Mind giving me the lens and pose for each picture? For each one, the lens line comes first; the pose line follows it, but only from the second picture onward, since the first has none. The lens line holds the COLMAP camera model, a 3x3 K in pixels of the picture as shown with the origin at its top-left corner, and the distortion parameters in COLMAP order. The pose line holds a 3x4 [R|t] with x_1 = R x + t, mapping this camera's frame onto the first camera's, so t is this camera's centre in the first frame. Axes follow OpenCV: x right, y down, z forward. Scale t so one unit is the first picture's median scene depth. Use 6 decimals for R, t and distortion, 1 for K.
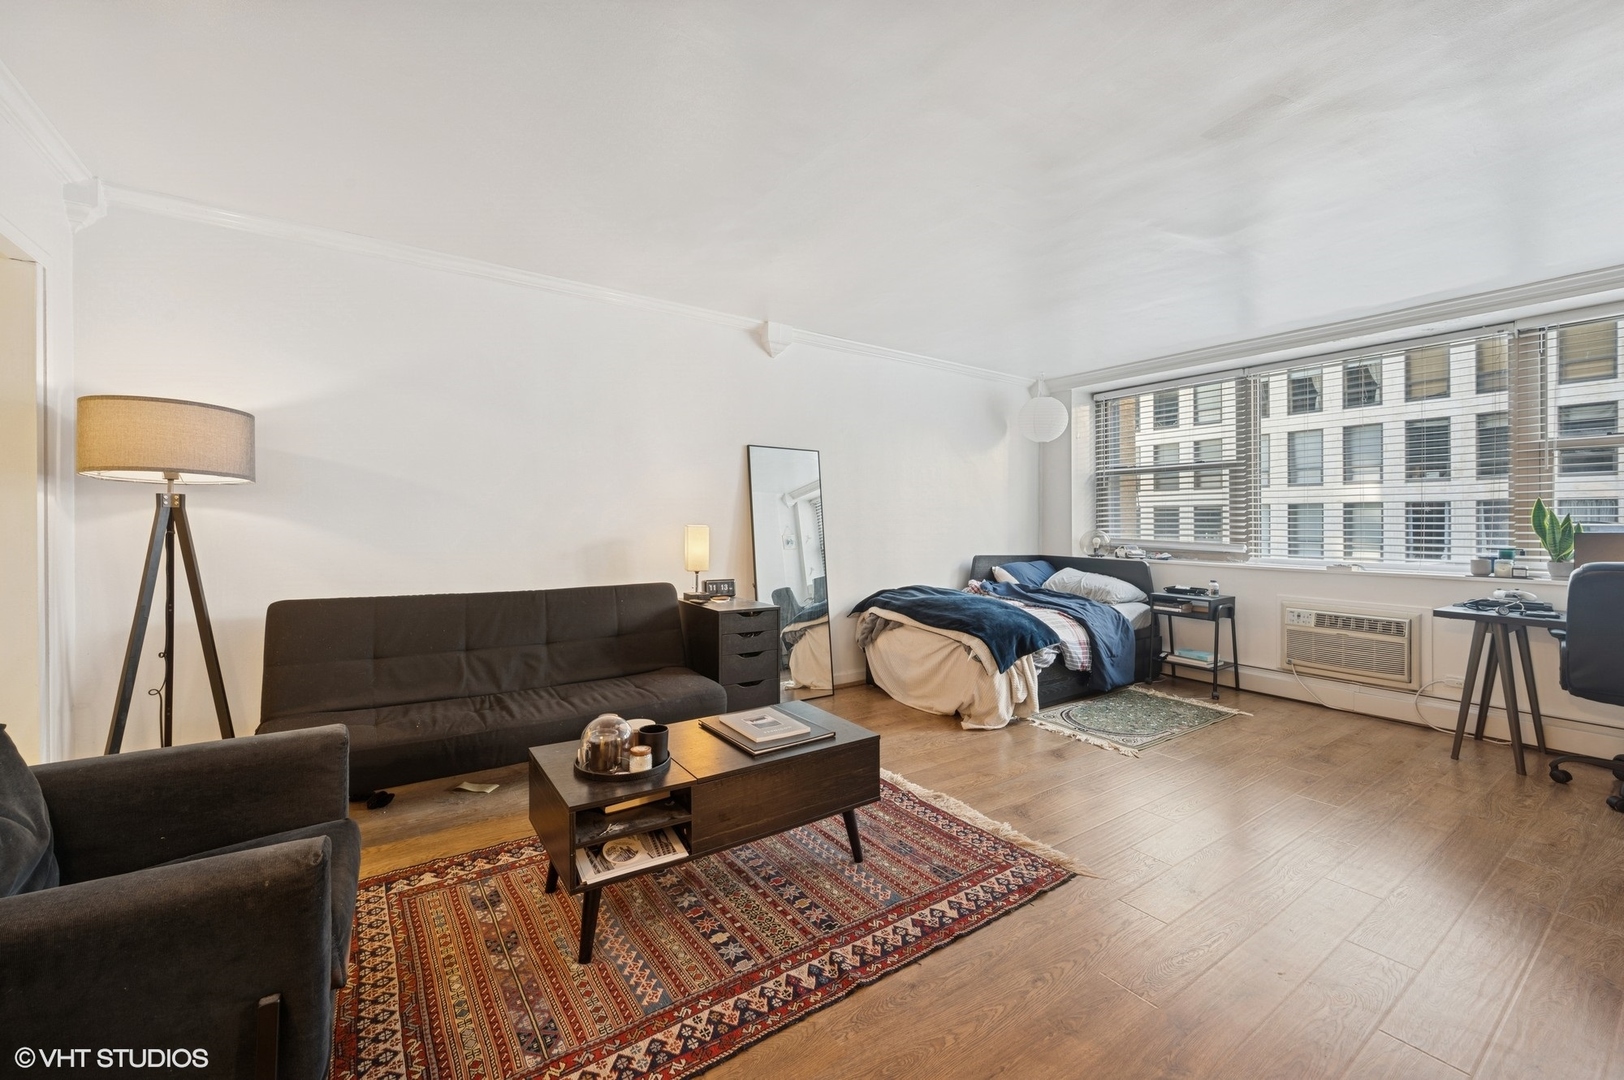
lens RADIAL K [[656.3, 0, 820.5], [0, 656.3, 523.8], [0, 0, 1]] dist [0.000214, 0.000231]
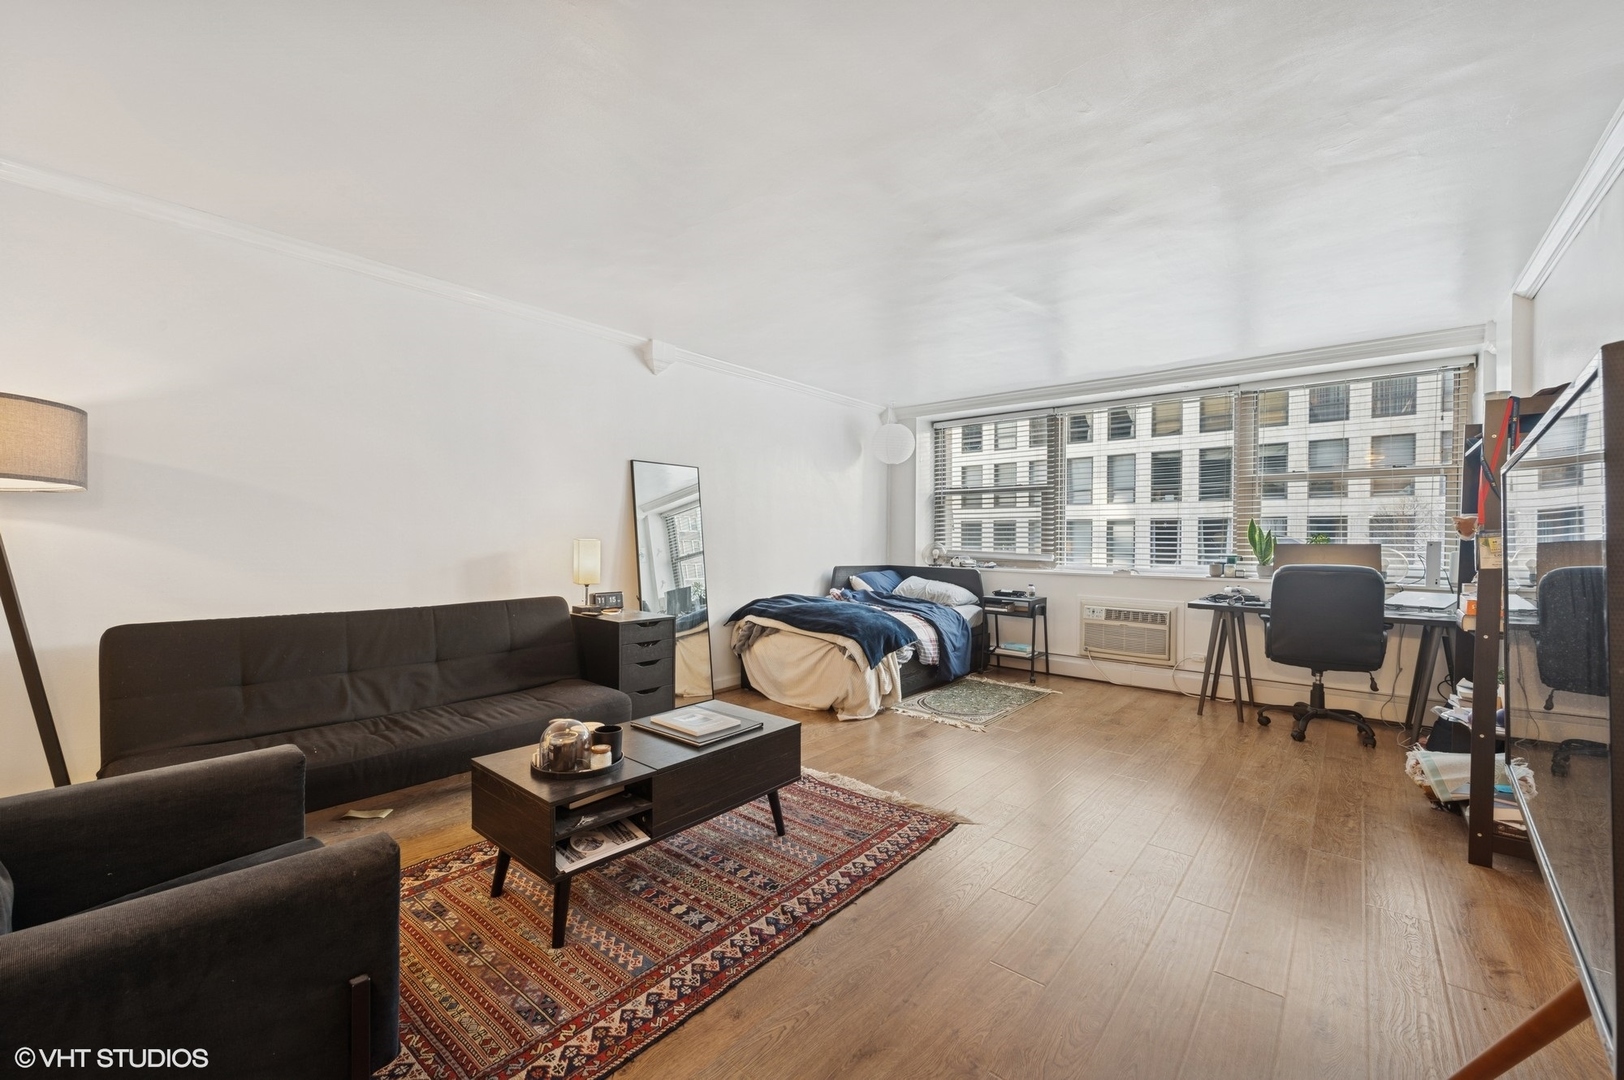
lens RADIAL K [[650.3, 0, 817.4], [0, 650.3, 551.0], [0, 0, 1]] dist [0.001801, -0.000239]
pose [[0.966402, -0.005656, 0.256973, -0.120833], [0.000152, 0.999770, 0.021437, -0.000399], [-0.257035, -0.020678, 0.966181, -0.066620]]
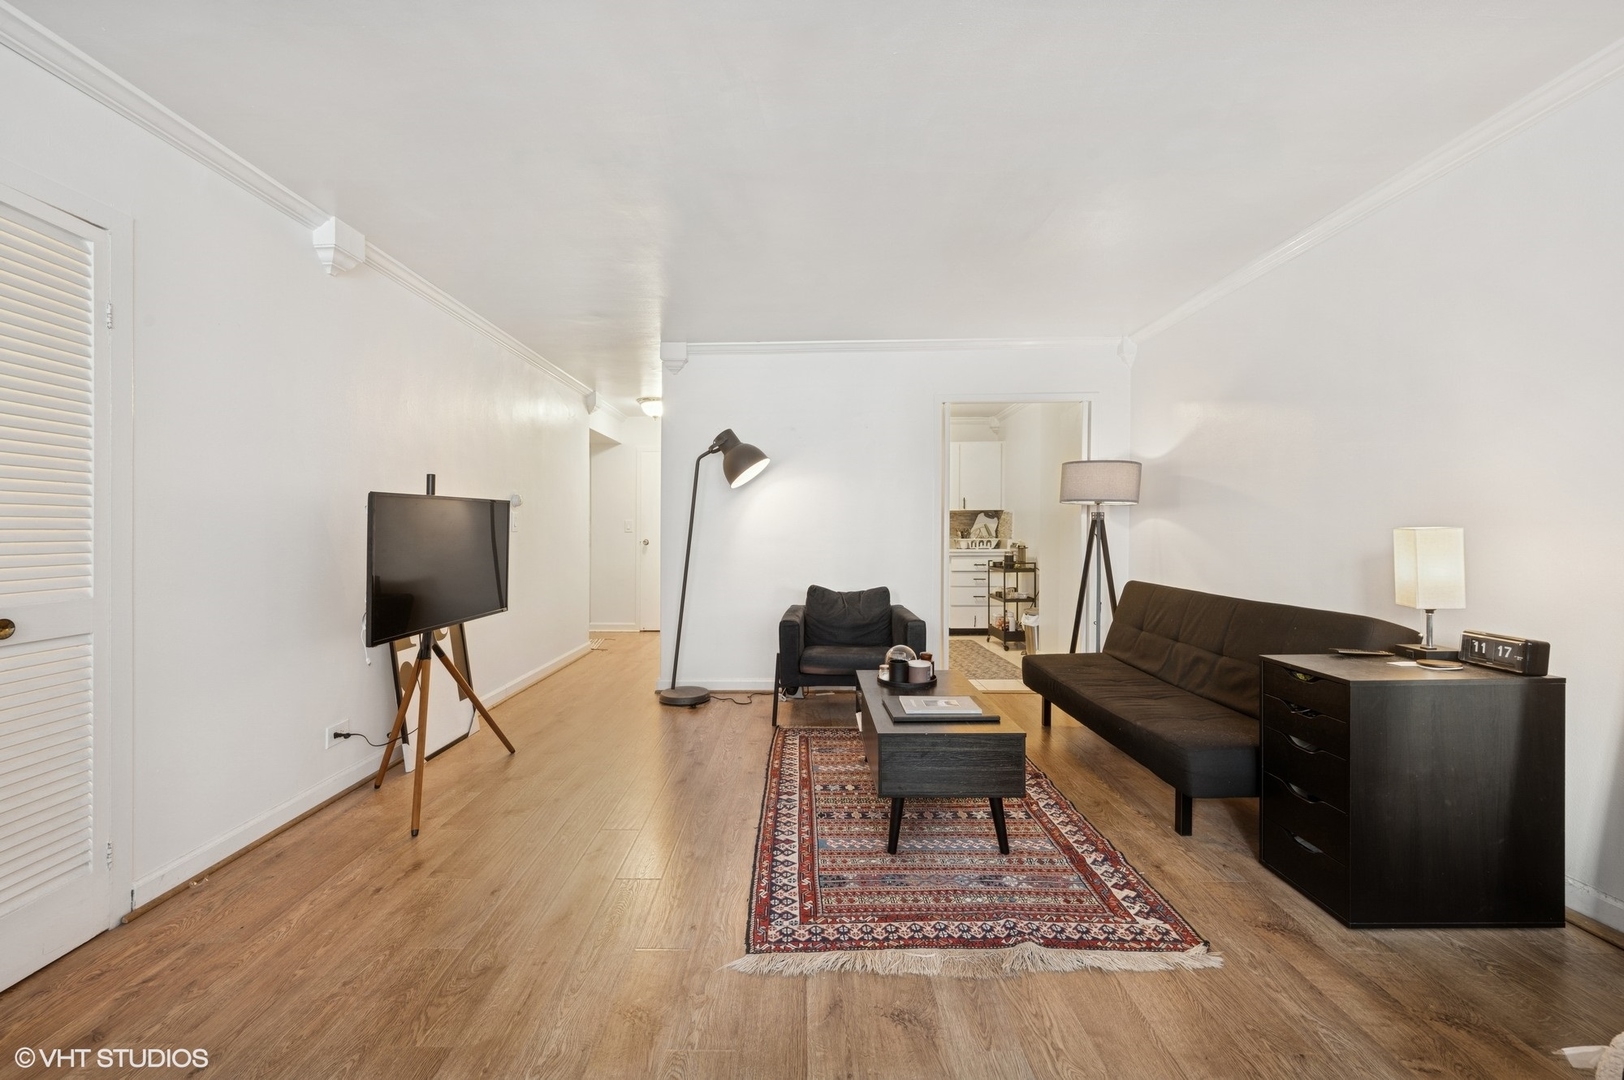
lens RADIAL K [[651.6, 0, 785.4], [0, 651.6, 521.0], [0, 0, 1]] dist [-0.000956, 0.000114]
pose [[-0.600158, -0.013191, -0.799772, 0.710910], [0.002741, 0.999824, -0.018547, 0.005683], [0.799876, -0.013324, -0.600017, 1.070082]]
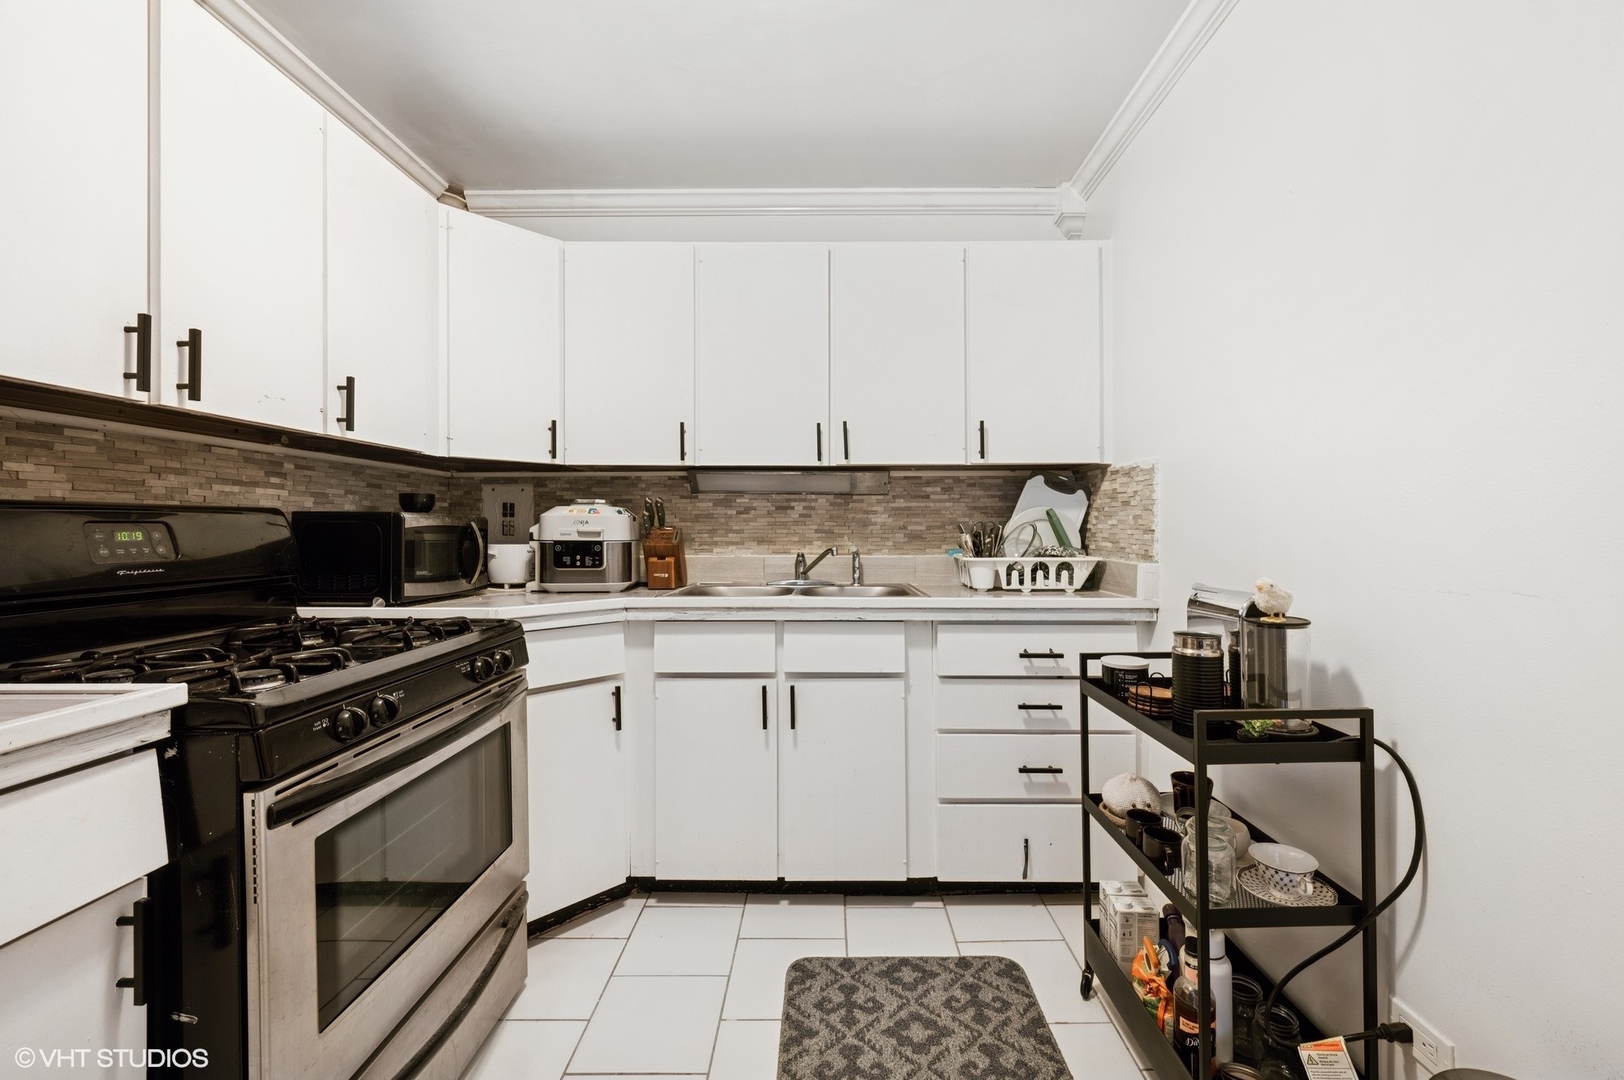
lens RADIAL K [[656.3, 0, 820.5], [0, 656.3, 523.8], [0, 0, 1]] dist [0.000214, 0.000231]
pose [[-0.576246, -0.010381, -0.817211, -0.854974], [0.001715, 0.999902, -0.013912, 0.000850], [0.817275, -0.009418, -0.576171, 0.447811]]
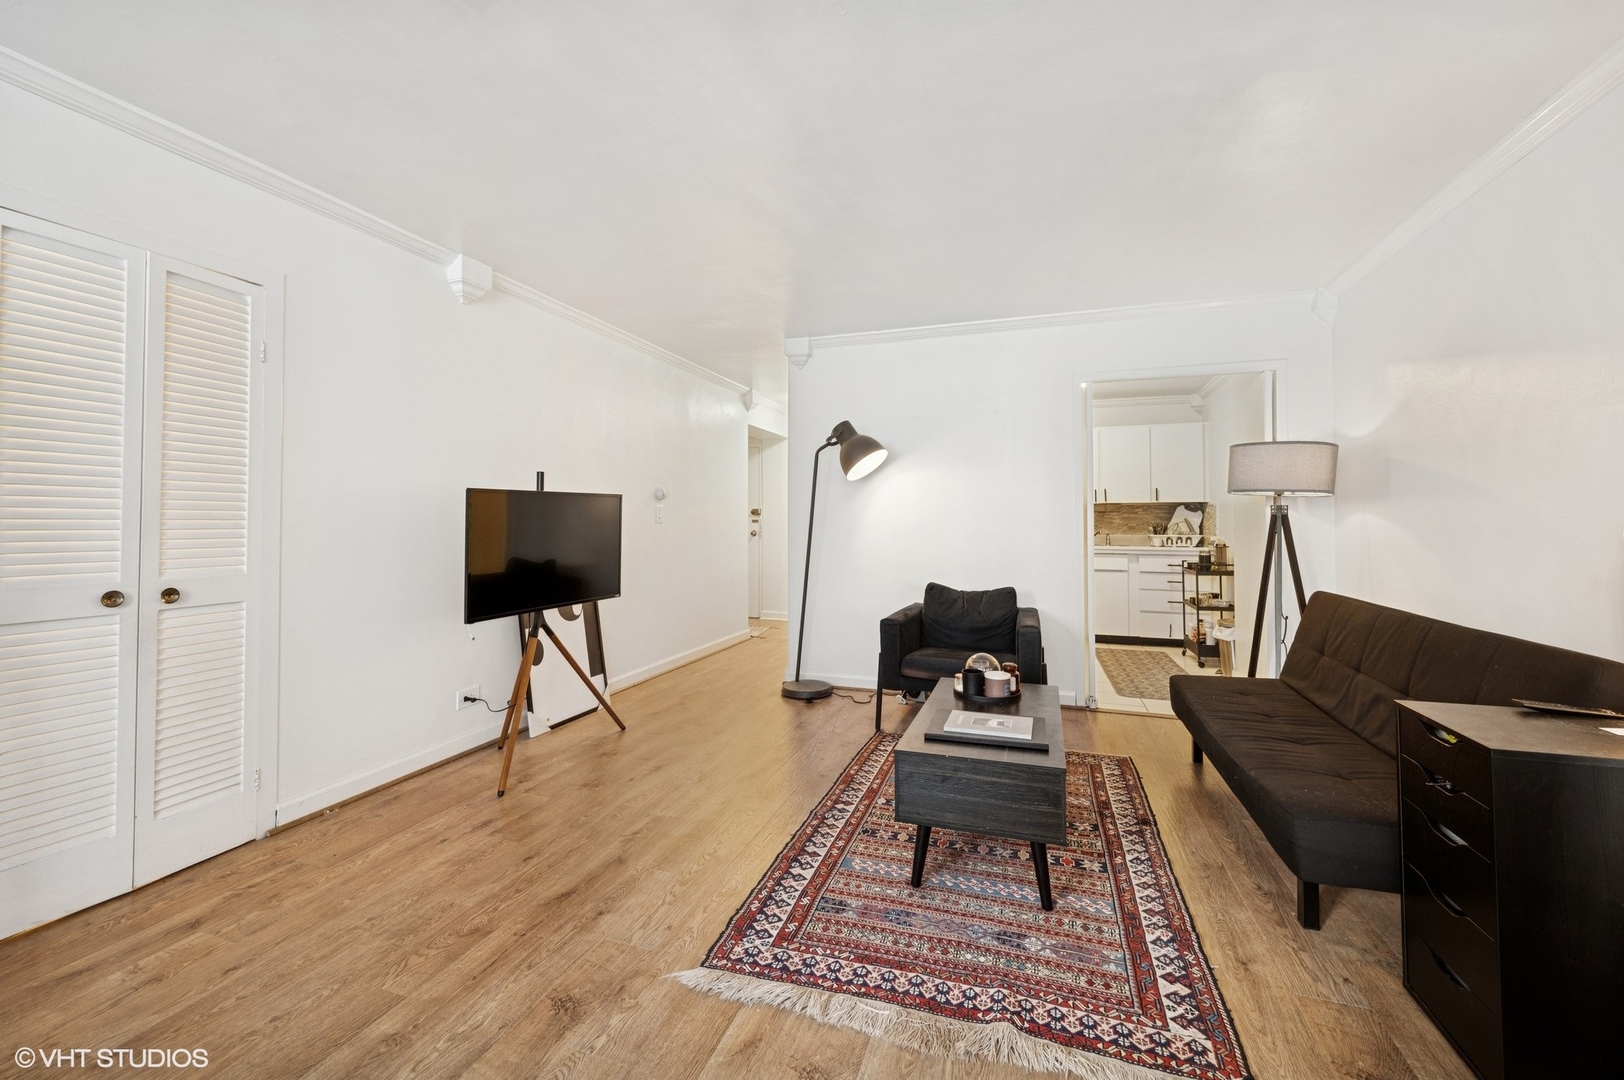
lens RADIAL K [[651.4, 0, 817.1], [0, 651.4, 494.4], [0, 0, 1]] dist [-0.000555, -0.000365]
pose [[-0.809415, -0.032373, -0.586345, 0.525490], [-0.006741, 0.998926, -0.045846, 0.001618], [0.587199, -0.033156, -0.808763, 1.209293]]
